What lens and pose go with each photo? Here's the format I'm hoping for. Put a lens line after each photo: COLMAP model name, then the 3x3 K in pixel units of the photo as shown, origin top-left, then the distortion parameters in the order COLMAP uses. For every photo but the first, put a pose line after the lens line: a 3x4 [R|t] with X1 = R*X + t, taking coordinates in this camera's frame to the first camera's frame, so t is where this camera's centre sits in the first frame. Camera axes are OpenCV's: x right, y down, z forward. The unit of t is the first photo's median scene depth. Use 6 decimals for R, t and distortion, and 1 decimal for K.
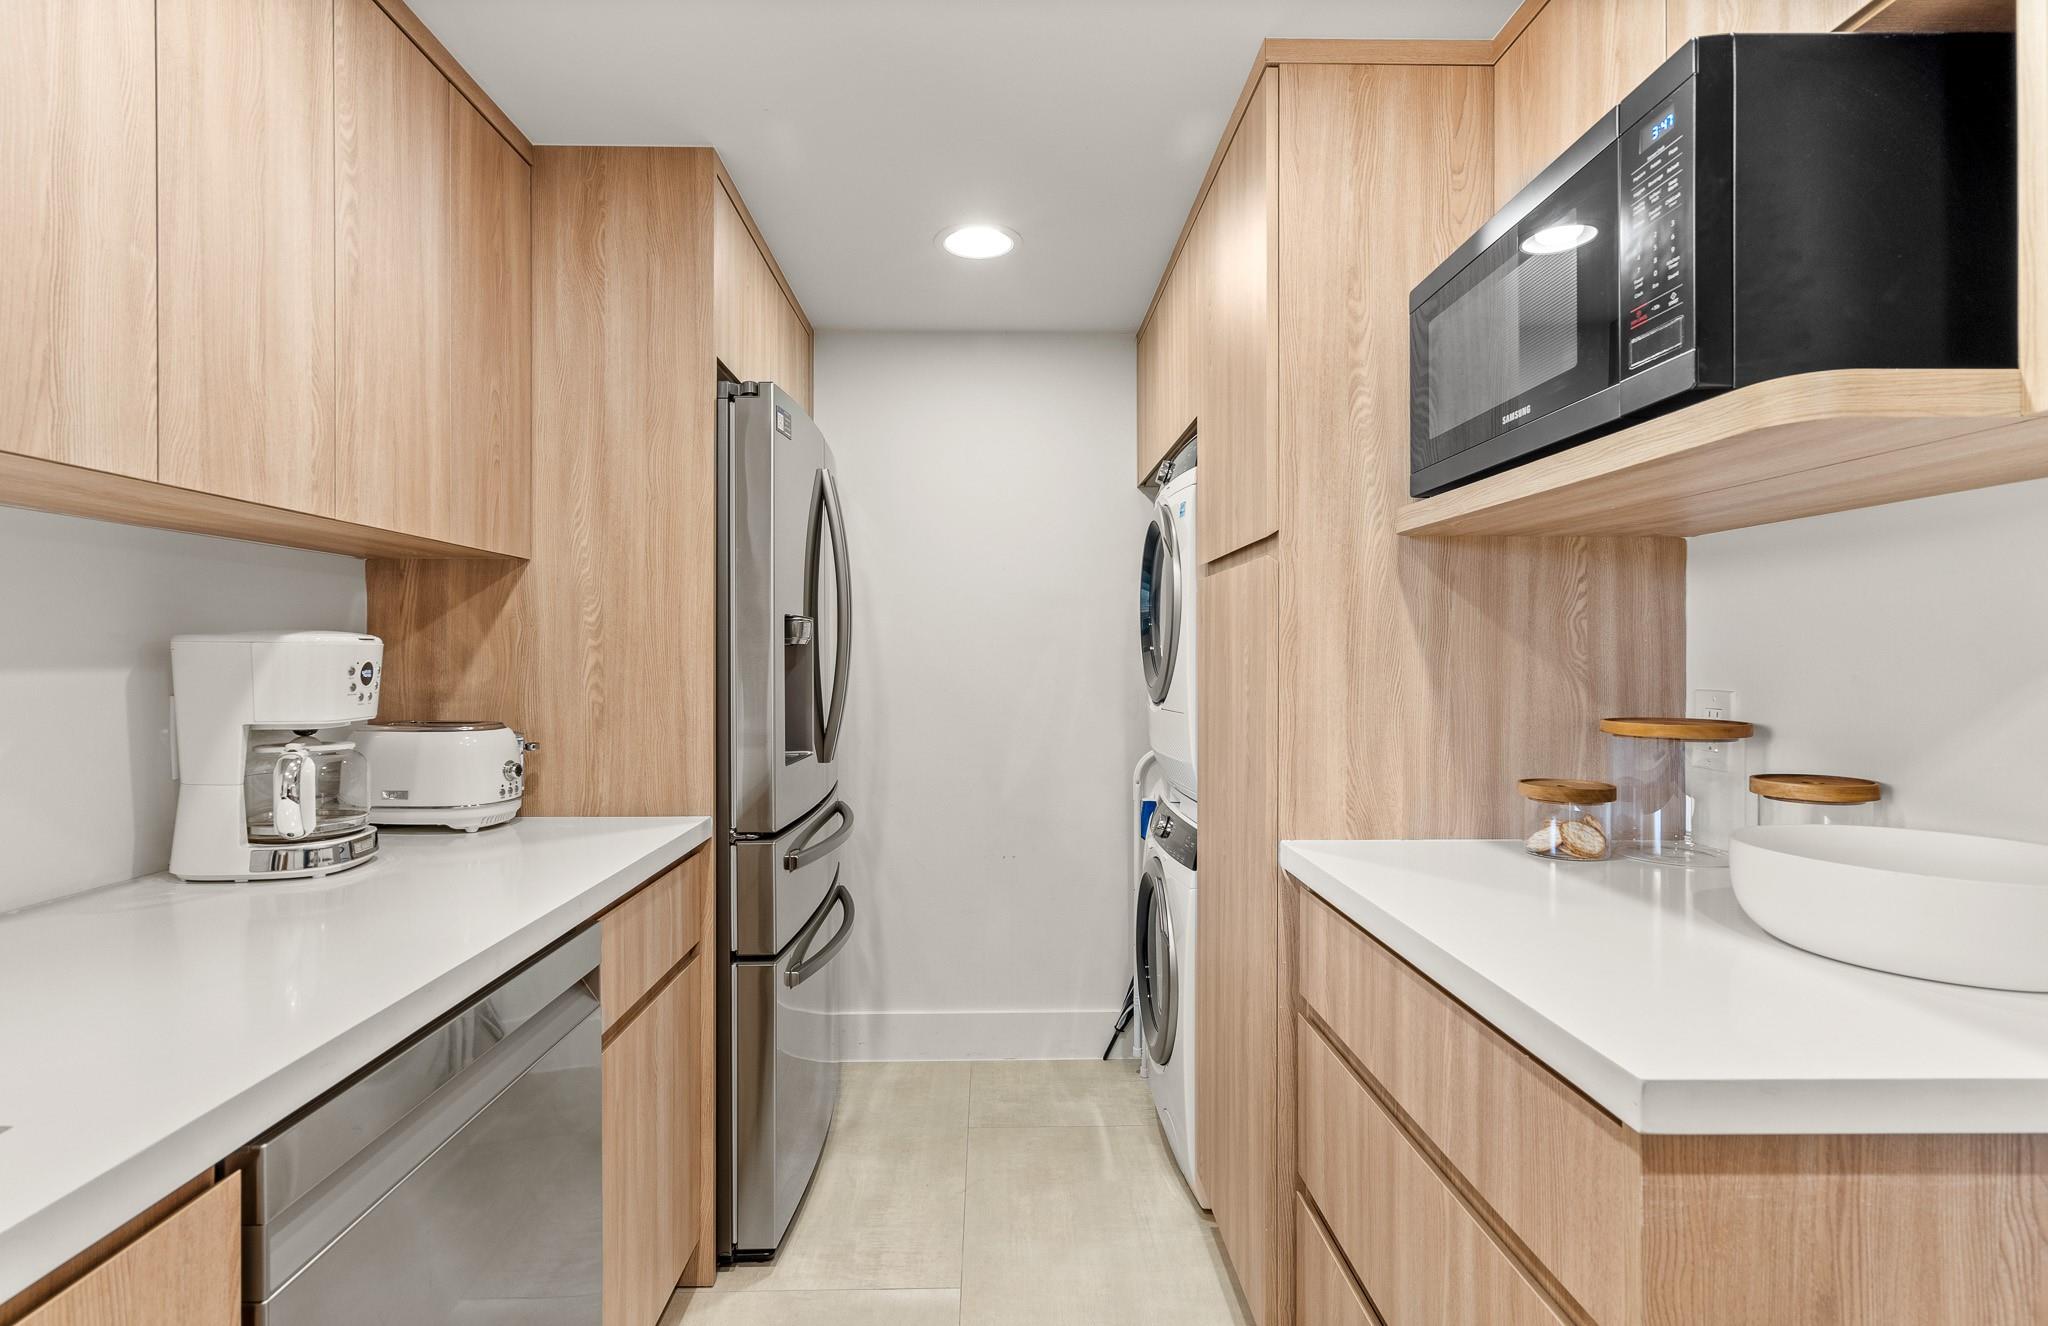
lens RADIAL K [[889.5, 0, 1043.5], [0, 889.5, 651.5], [0, 0, 1]] dist [-0.003849, -0.000607]
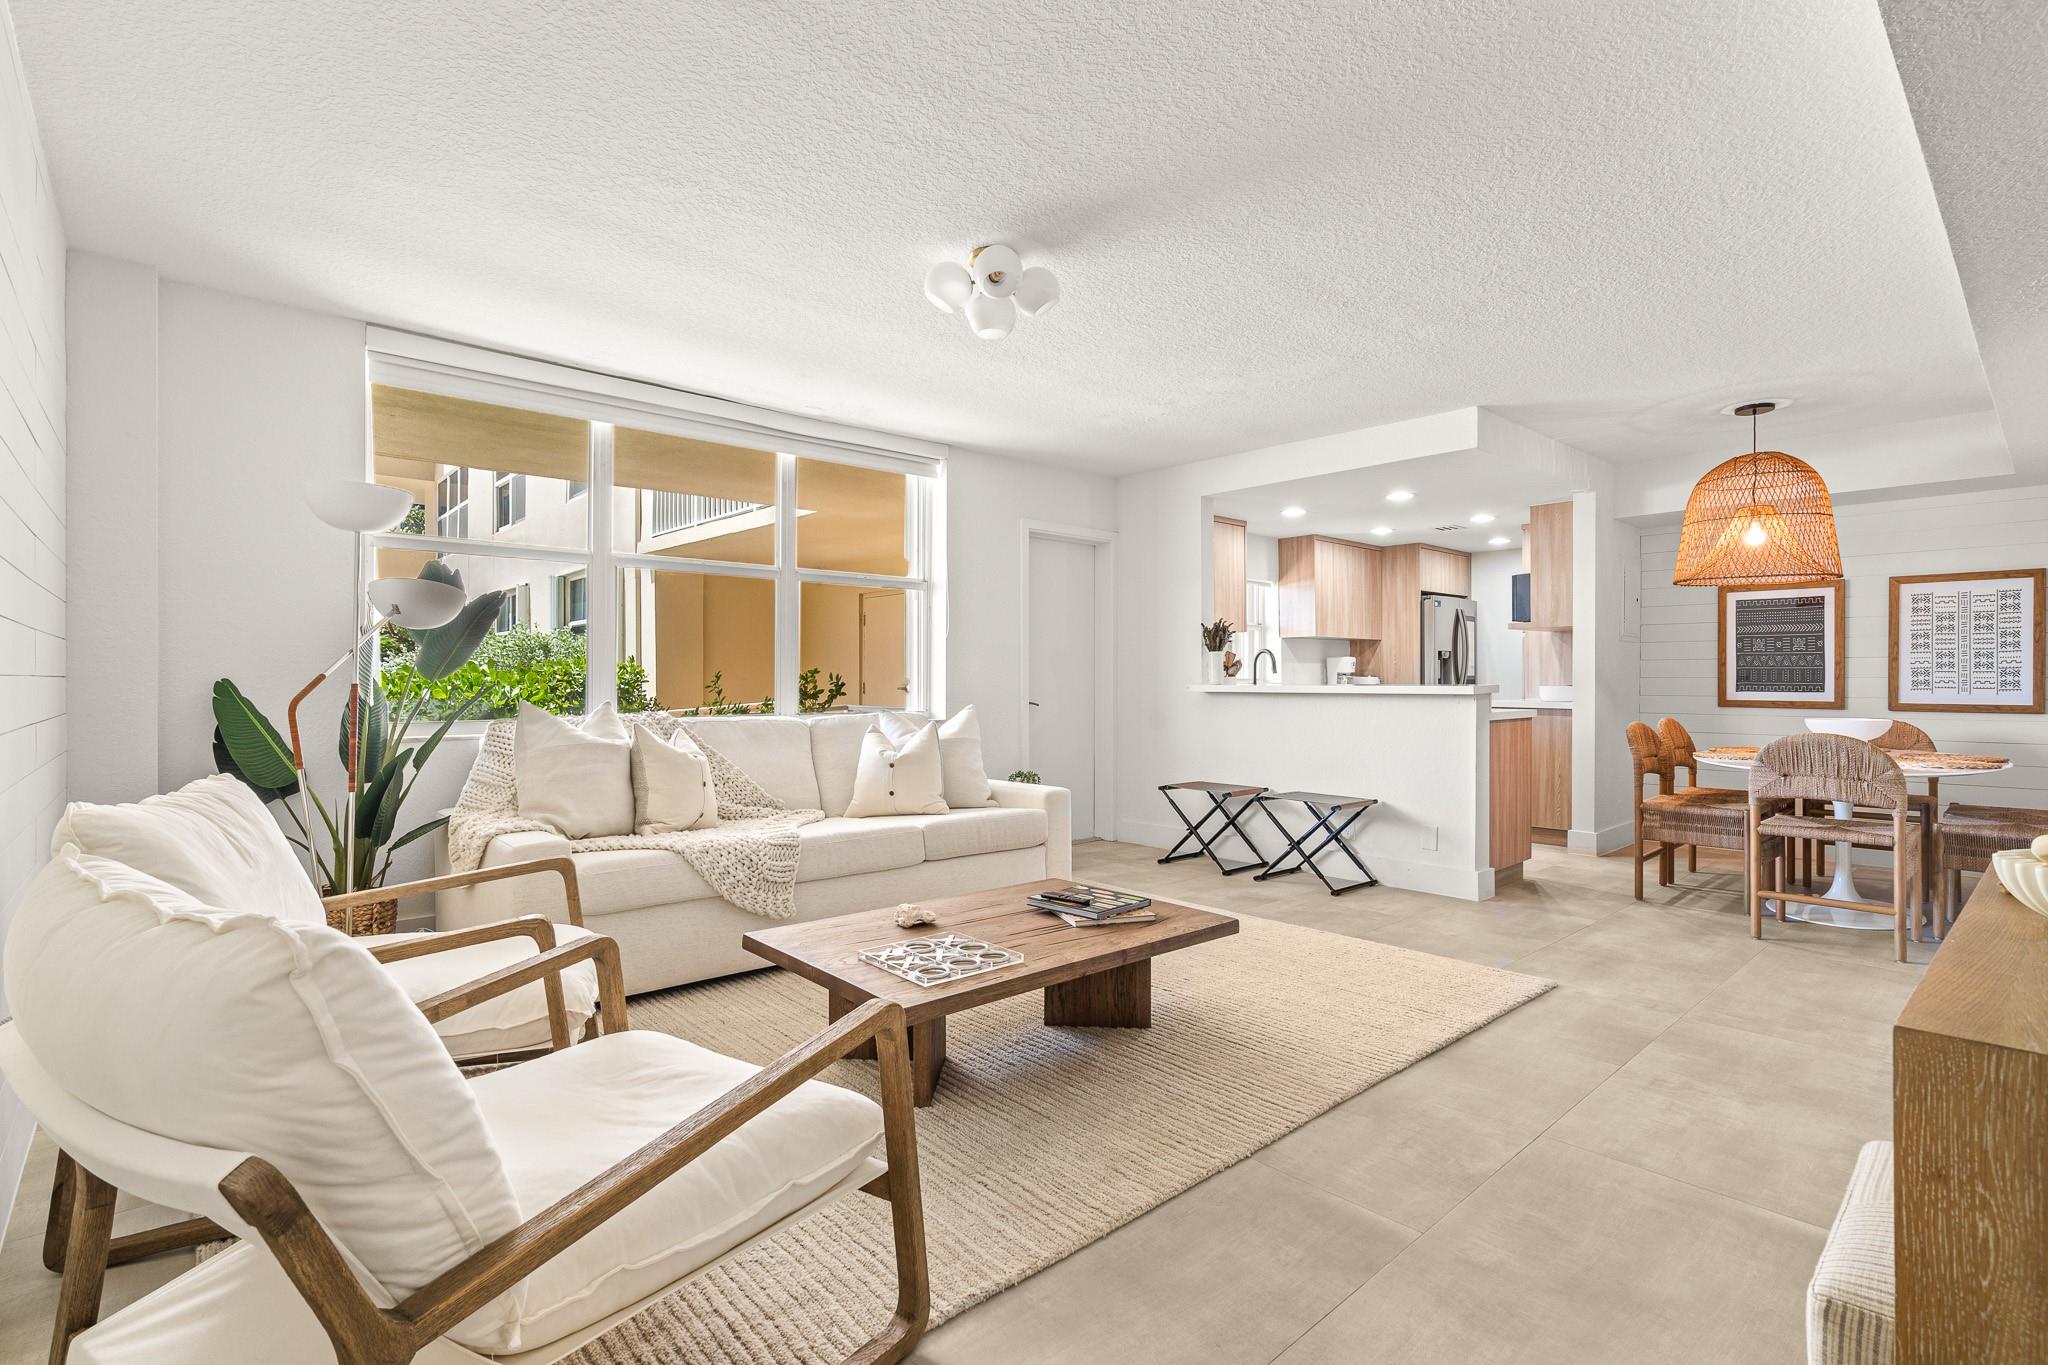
lens RADIAL K [[960.9, 0, 1090.7], [0, 960.9, 677.1], [0, 0, 1]] dist [-0.000305, 0.001355]
pose [[0.644463, -0.000885, -0.764635, 2.696644], [0.002020, 0.999998, 0.000546, 0.096948], [0.764633, -0.001896, 0.644463, -4.012943]]
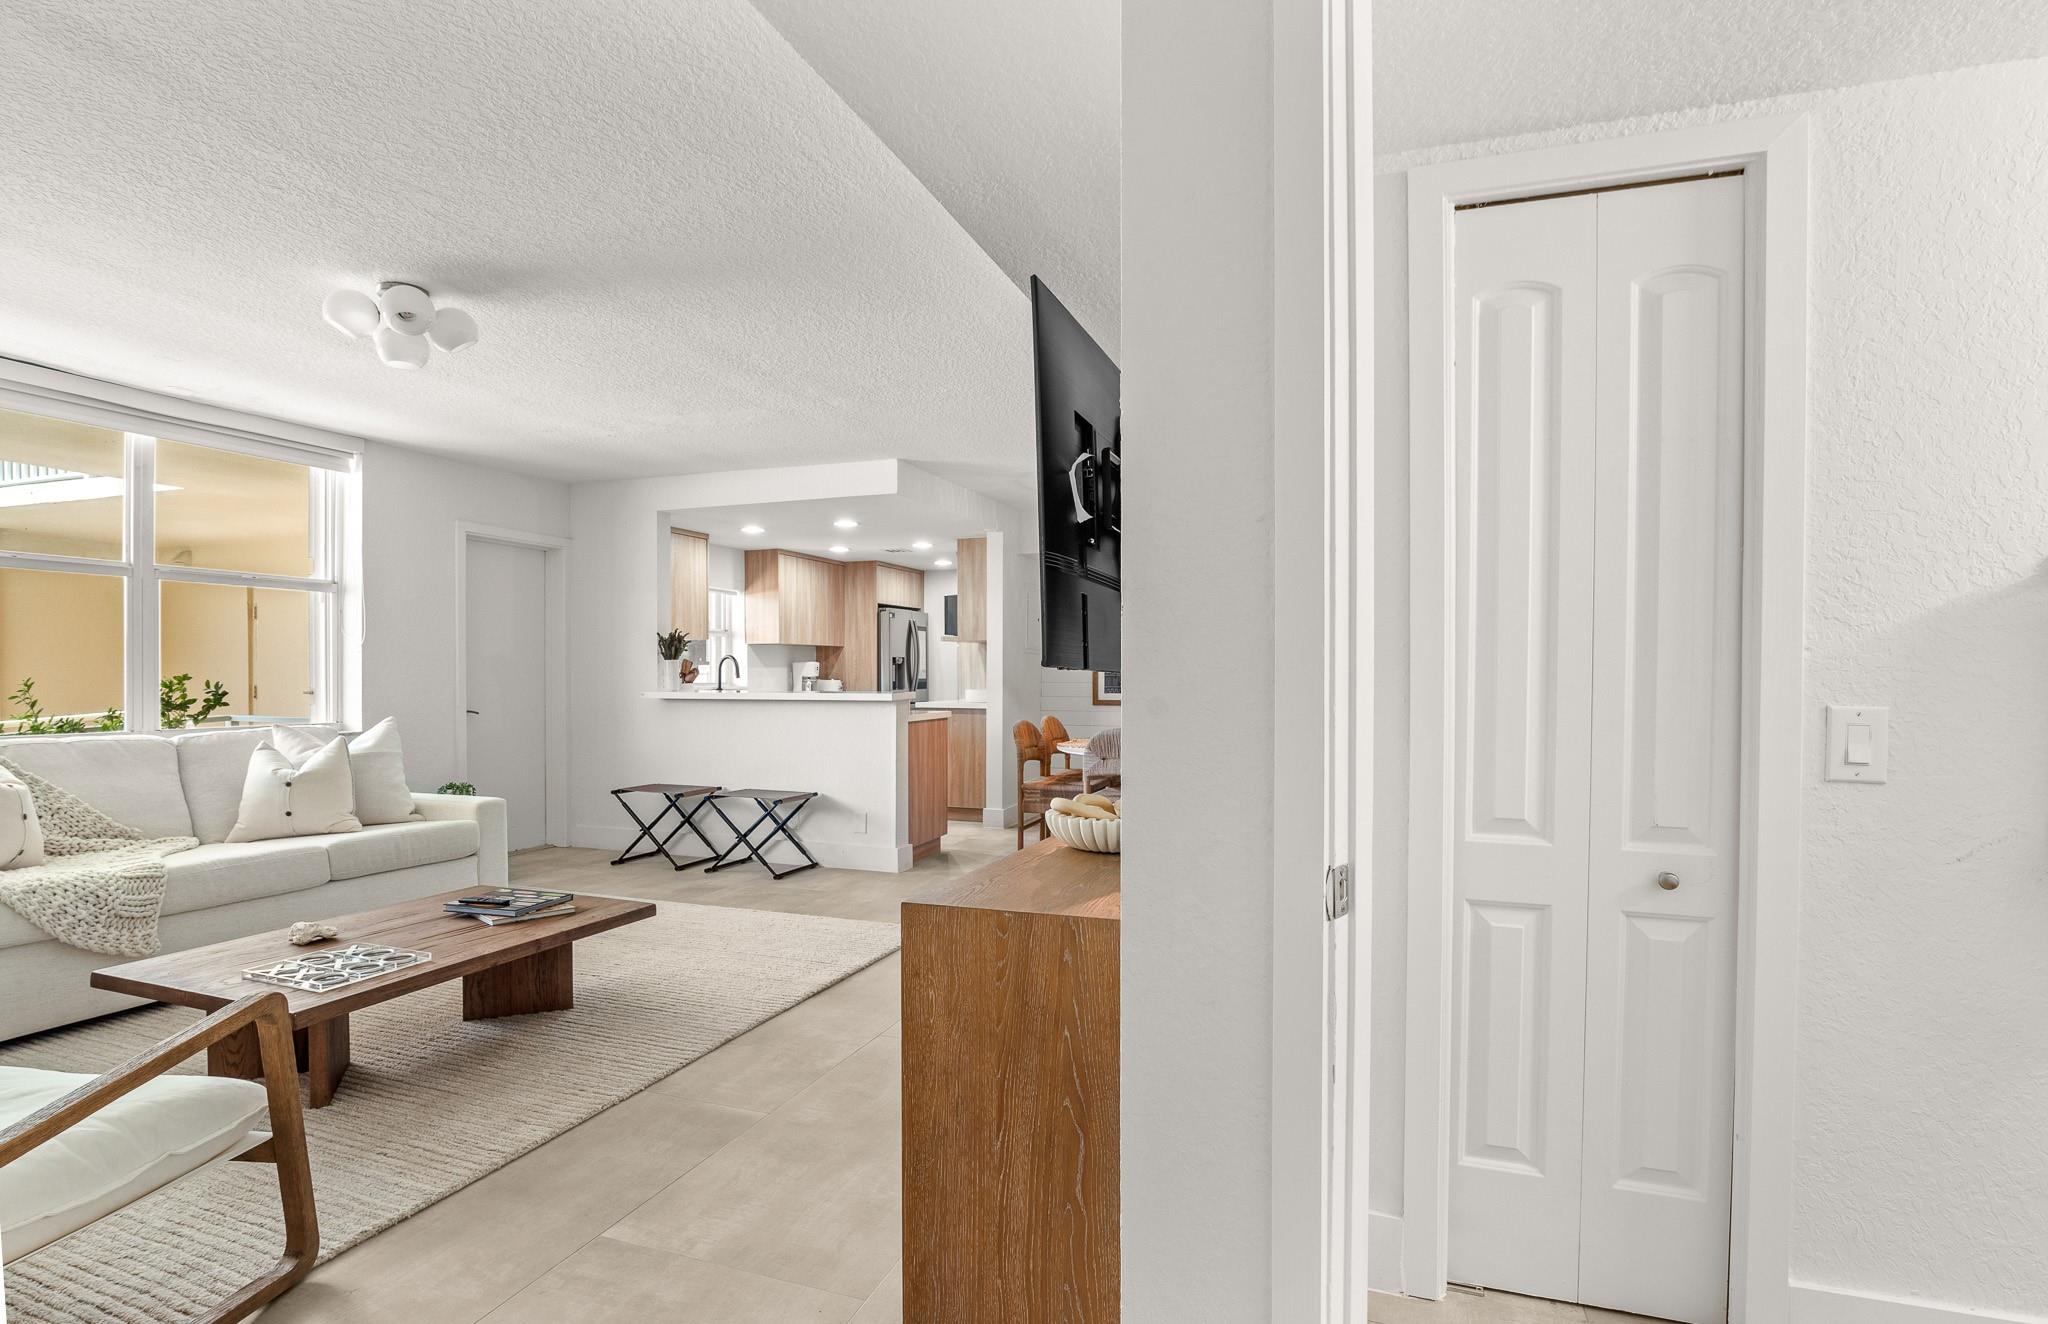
lens RADIAL K [[946.5, 0, 1049.3], [0, 946.5, 682.8], [0, 0, 1]] dist [-0.018726, 0.002059]
pose [[0.920837, 0.005426, -0.389910, 3.128916], [-0.000735, 0.999926, 0.012180, 0.040324], [0.389947, -0.010929, 0.920773, -4.211060]]
